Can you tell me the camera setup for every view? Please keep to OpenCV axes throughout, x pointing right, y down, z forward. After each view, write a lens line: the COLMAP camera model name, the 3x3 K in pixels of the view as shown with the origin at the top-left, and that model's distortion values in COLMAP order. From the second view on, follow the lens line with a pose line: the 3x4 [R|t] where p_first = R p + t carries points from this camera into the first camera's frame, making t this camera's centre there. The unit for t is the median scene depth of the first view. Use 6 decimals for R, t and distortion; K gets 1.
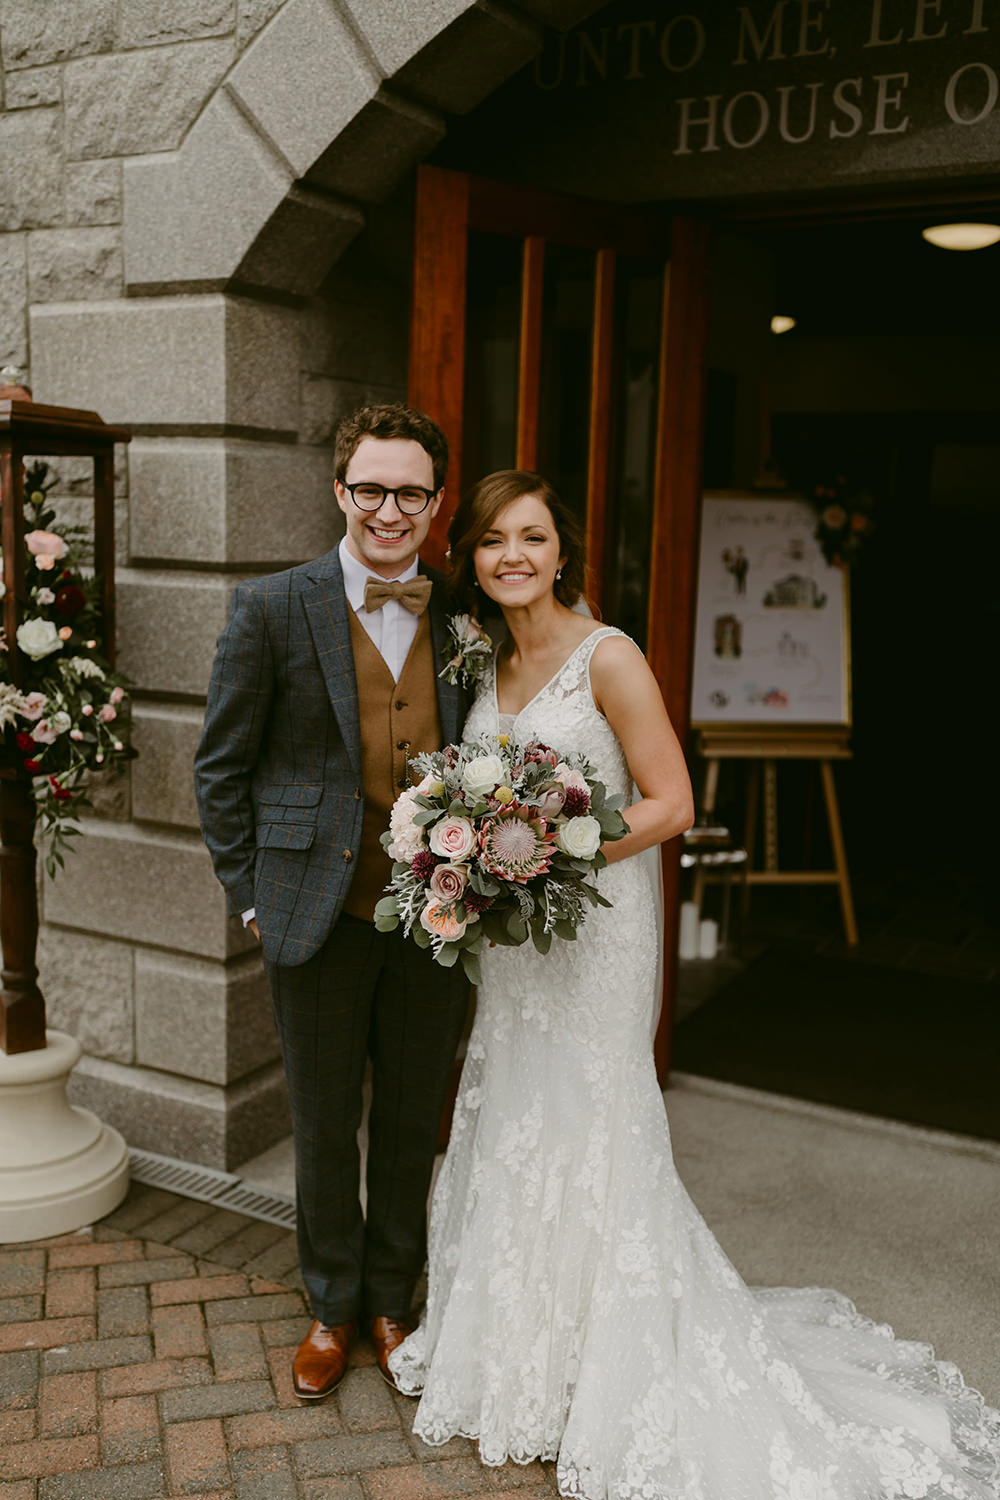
lens RADIAL K [[1430.1, 0, 491.1], [0, 1430.1, 752.0], [0, 0, 1]] dist [0.004926, 0.000000]
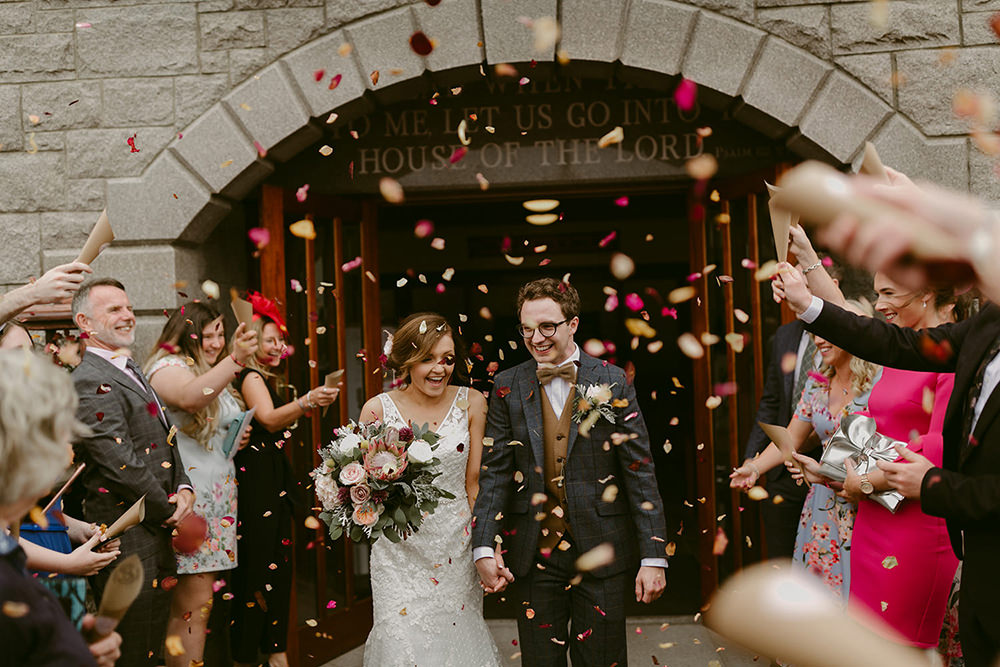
lens RADIAL K [[960.7, 0, 500.8], [0, 960.7, 331.3], [0, 0, 1]] dist [0.001035, 0.000000]
pose [[0.898168, -0.062661, 0.435165, -0.352340], [0.131109, 0.982930, -0.129069, 0.032294], [-0.419649, 0.172979, 0.891052, -0.362859]]
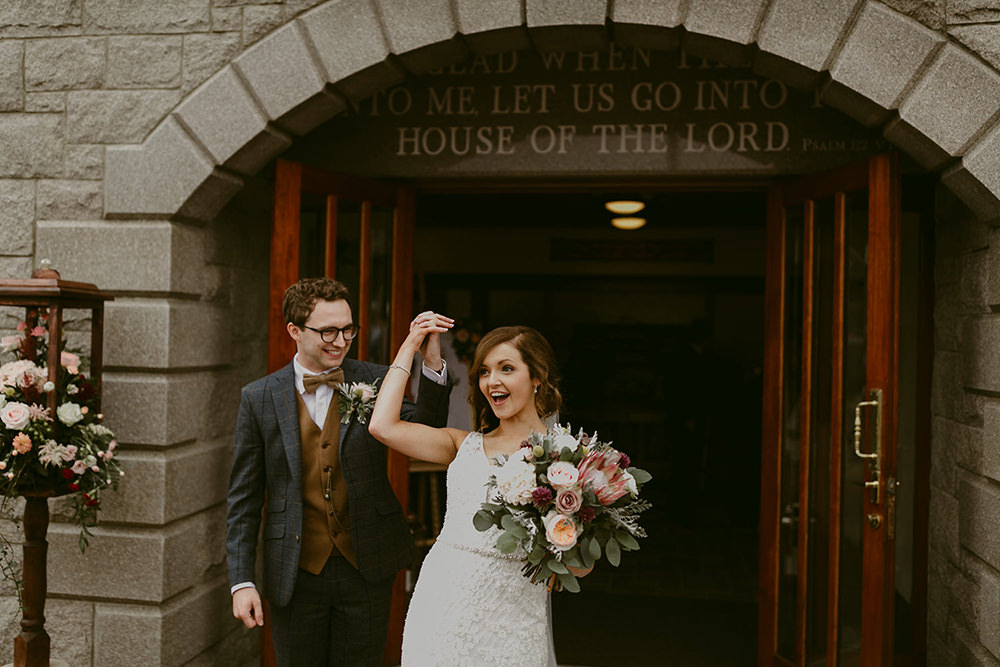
lens RADIAL K [[960.7, 0, 499.0], [0, 960.7, 331.8], [0, 0, 1]] dist [0.001035, 0.000000]
pose [[0.944181, -0.006024, 0.329373, -0.186990], [0.057870, 0.987318, -0.147834, 0.022231], [-0.324305, 0.158643, 0.932555, -0.241124]]
